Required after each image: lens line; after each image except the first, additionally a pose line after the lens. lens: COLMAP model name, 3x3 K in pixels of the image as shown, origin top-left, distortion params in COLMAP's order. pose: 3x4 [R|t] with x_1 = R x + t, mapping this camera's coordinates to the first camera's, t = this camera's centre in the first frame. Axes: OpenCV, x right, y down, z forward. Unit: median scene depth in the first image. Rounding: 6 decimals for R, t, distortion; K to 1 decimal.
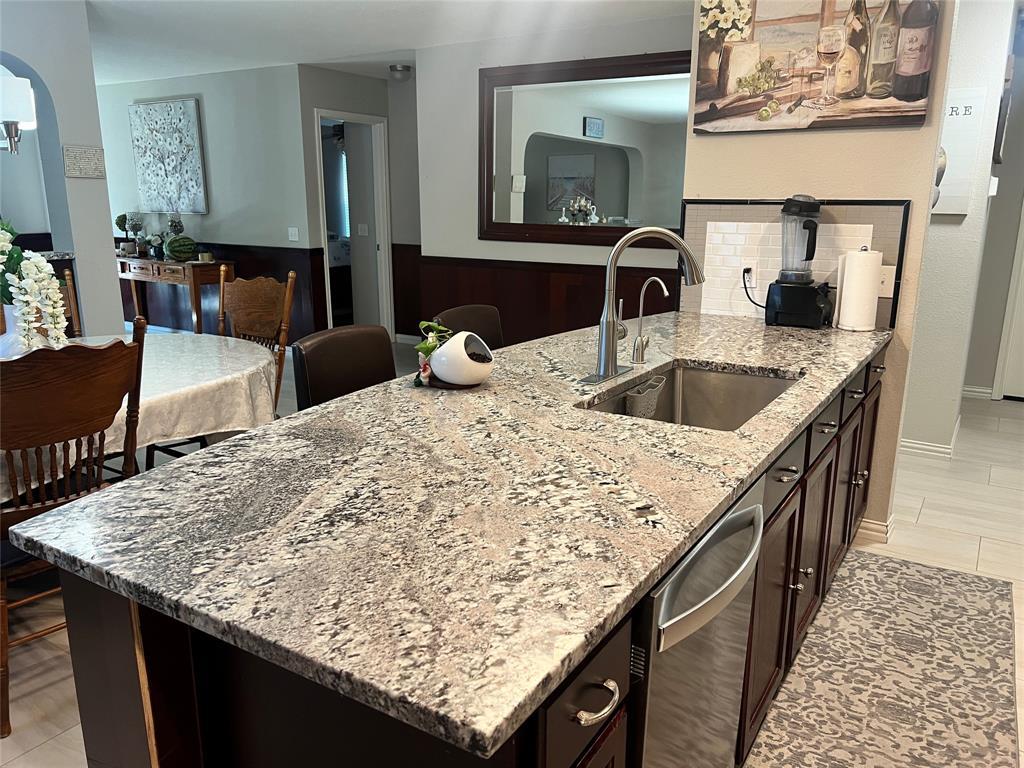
lens RADIAL K [[770.5, 0, 513.5], [0, 770.5, 388.0], [0, 0, 1]] dist [0.061253, -0.074256]
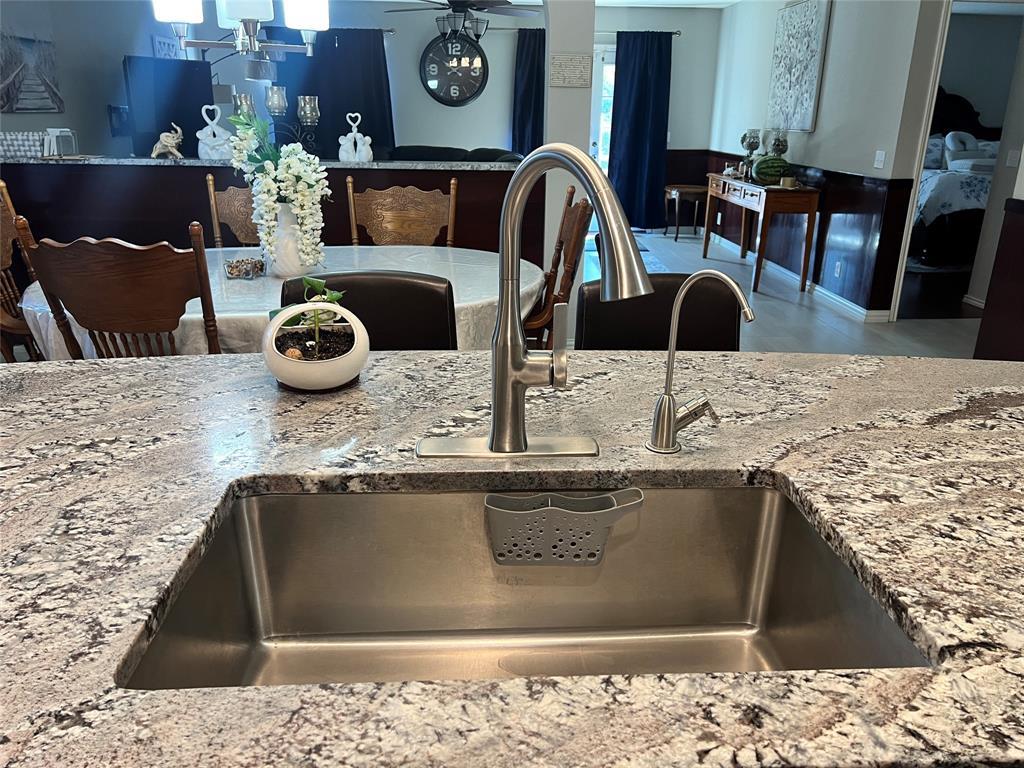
lens RADIAL K [[770.5, 0, 513.5], [0, 770.5, 388.0], [0, 0, 1]] dist [0.061253, -0.074256]
pose [[0.587498, 0.274087, -0.761395, 0.403168], [-0.203749, 0.960683, 0.188613, -0.121560], [0.783155, 0.044324, 0.620244, 0.569575]]
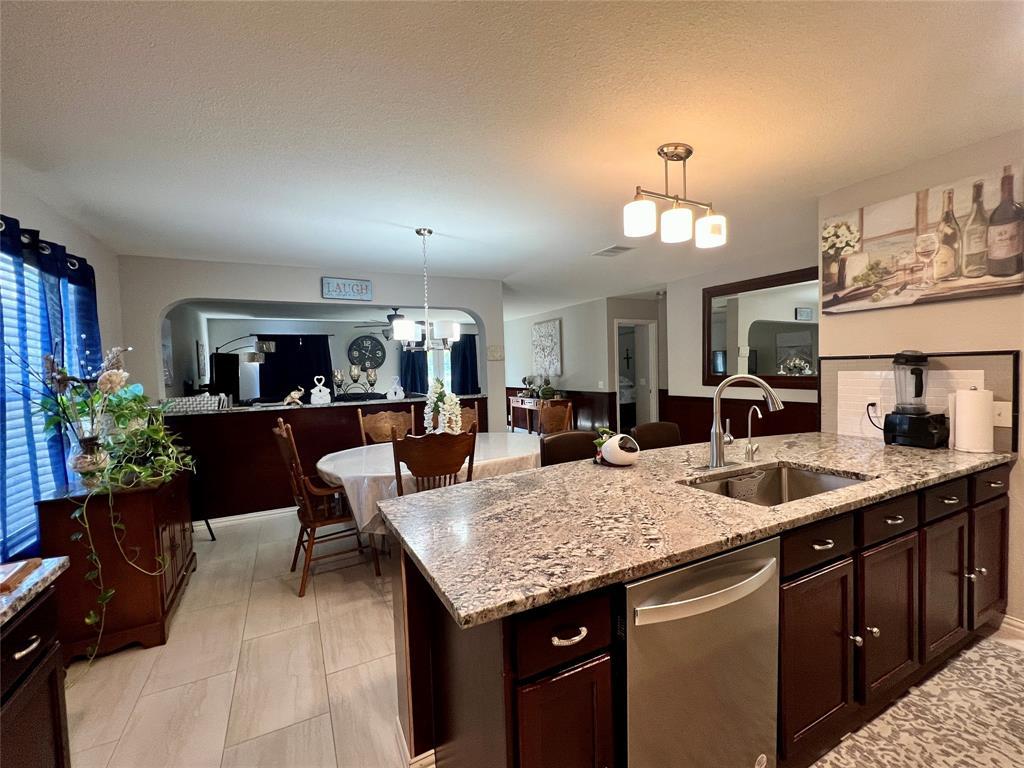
lens RADIAL K [[447.2, 0, 509.1], [0, 447.2, 386.8], [0, 0, 1]] dist [-0.001732, 0.000540]
pose [[0.857811, -0.010607, -0.513856, 0.187074], [-0.088537, 0.981791, -0.168067, 0.011279], [0.506282, 0.189666, 0.841252, -0.010714]]
